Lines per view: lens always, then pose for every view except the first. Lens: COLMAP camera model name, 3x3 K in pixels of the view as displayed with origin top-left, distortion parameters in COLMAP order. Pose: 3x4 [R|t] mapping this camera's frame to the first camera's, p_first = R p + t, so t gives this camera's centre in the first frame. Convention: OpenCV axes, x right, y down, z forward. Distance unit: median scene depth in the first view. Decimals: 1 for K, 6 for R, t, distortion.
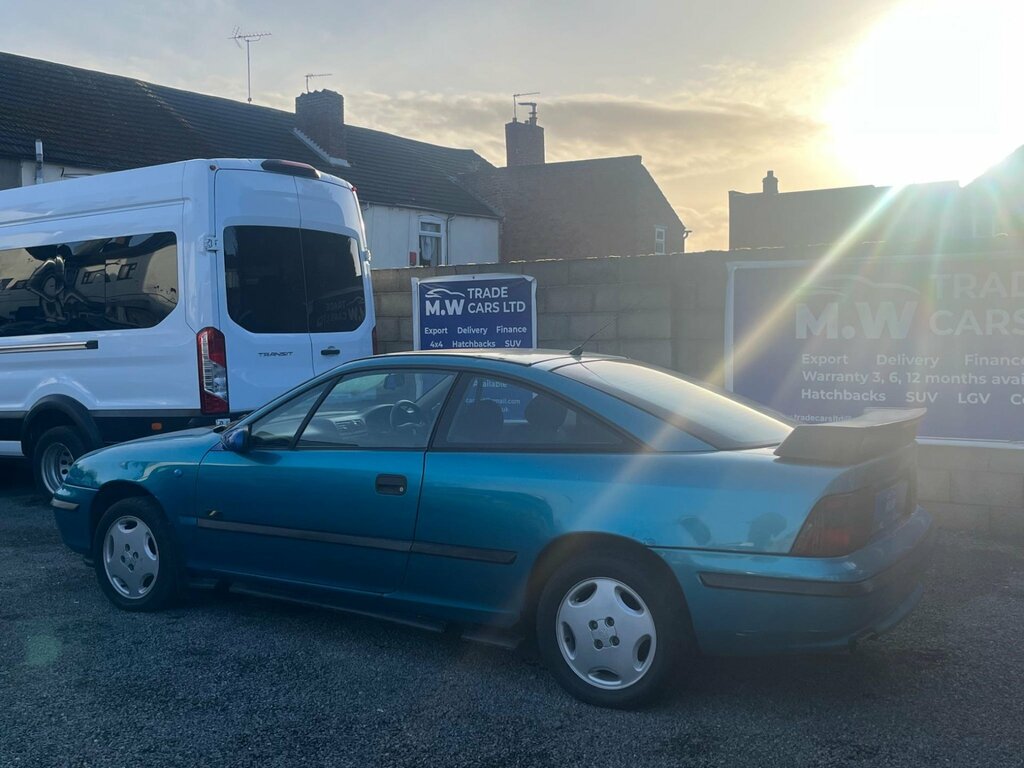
lens RADIAL K [[1060.4, 0, 505.7], [0, 1060.4, 384.8], [0, 0, 1]] dist [0.062088, -0.098077]
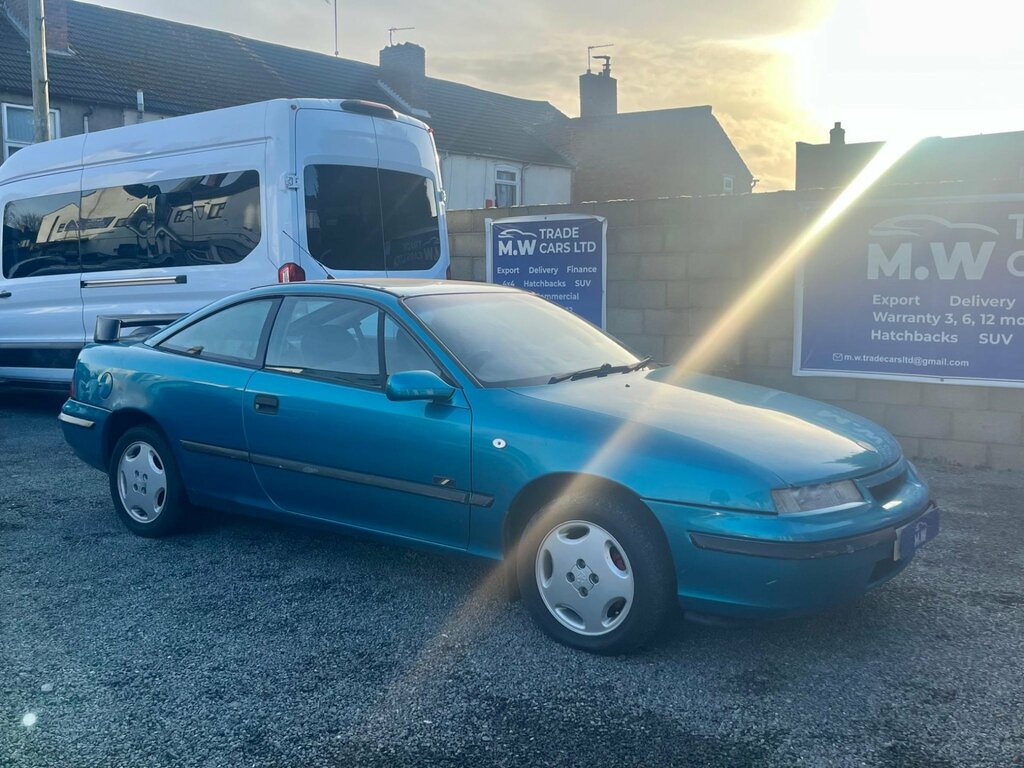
lens RADIAL K [[994.4, 0, 510.9], [0, 994.4, 387.5], [0, 0, 1]] dist [0.039098, -0.032017]
pose [[0.997828, 0.016343, -0.063820, 0.000295], [-0.012565, 0.998170, 0.059157, 0.006084], [0.064670, -0.058226, 0.996207, 0.034554]]
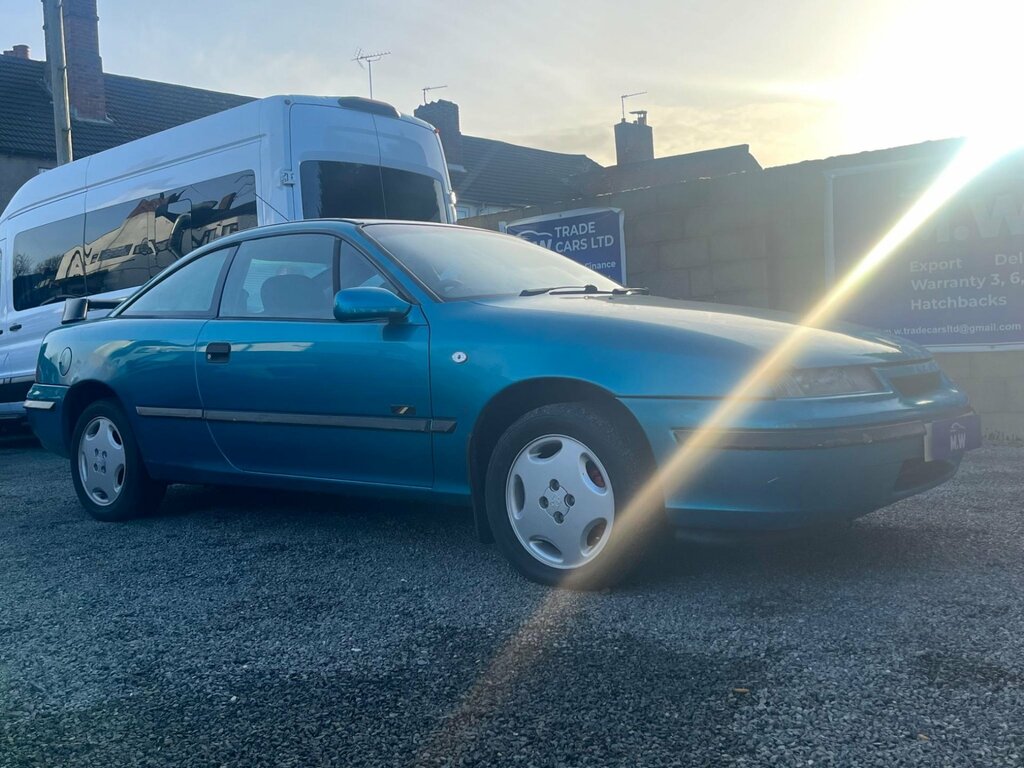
lens RADIAL K [[996.2, 0, 518.6], [0, 996.2, 389.4], [0, 0, 1]] dist [0.037740, -0.022770]
pose [[0.993240, -0.031699, -0.111665, 0.031300], [0.031026, 0.999488, -0.007762, 0.070047], [0.111854, 0.004245, 0.993716, 0.089291]]
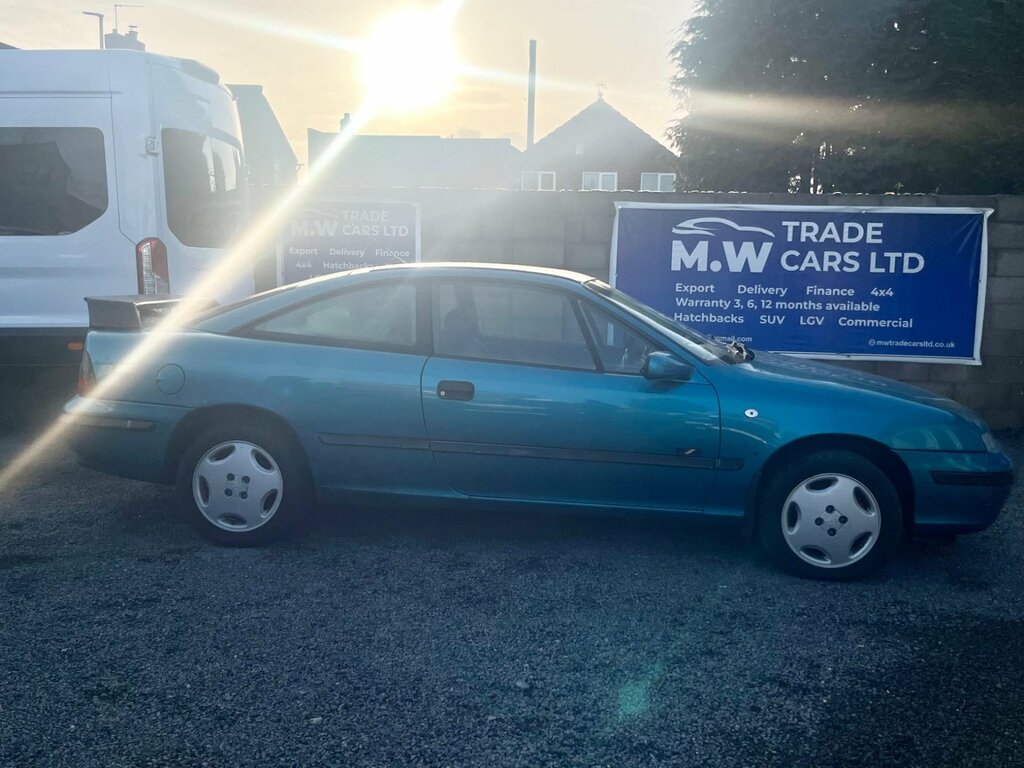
lens RADIAL K [[994.4, 0, 510.9], [0, 994.4, 387.5], [0, 0, 1]] dist [0.039098, -0.032017]
pose [[0.892356, -0.023386, 0.450726, -0.350925], [-0.009679, 0.997435, 0.070916, 0.009172], [-0.451229, -0.067645, 0.889841, 0.077022]]
